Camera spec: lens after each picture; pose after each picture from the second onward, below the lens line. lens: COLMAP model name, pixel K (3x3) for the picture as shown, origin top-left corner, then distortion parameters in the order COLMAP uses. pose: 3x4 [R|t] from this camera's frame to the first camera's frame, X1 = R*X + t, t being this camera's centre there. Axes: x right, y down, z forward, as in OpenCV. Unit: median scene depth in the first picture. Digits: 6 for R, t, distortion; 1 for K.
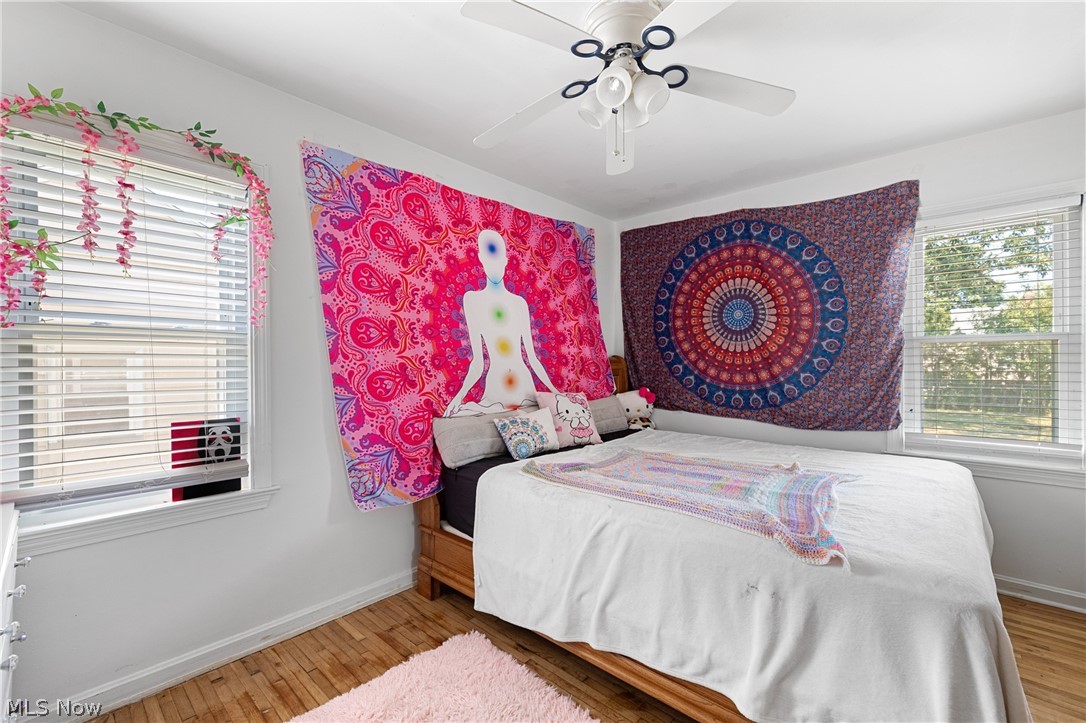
lens RADIAL K [[461.1, 0, 546.8], [0, 461.1, 360.8], [0, 0, 1]] dist [0.001266, 0.000139]
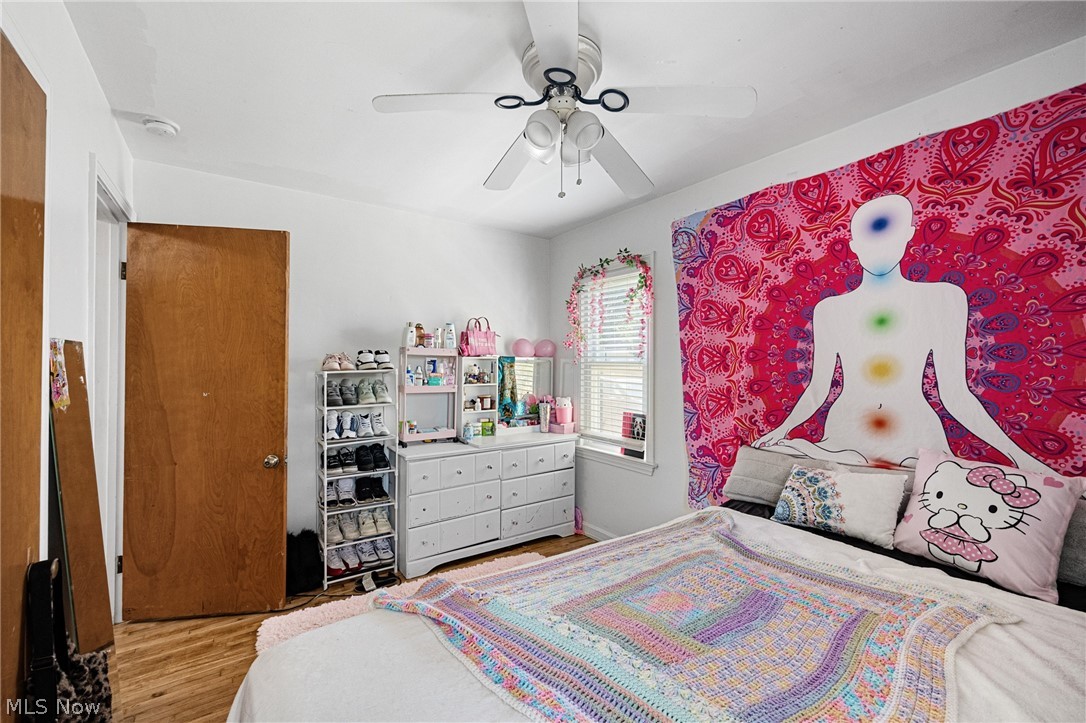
lens RADIAL K [[461.1, 0, 546.7], [0, 461.1, 363.4], [0, 0, 1]] dist [0.001266, 0.000139]
pose [[-0.216456, -0.000050, -0.976292, 0.770692], [-0.003594, 0.999993, 0.000745, -0.045155], [0.976286, 0.003670, -0.216455, 0.794705]]
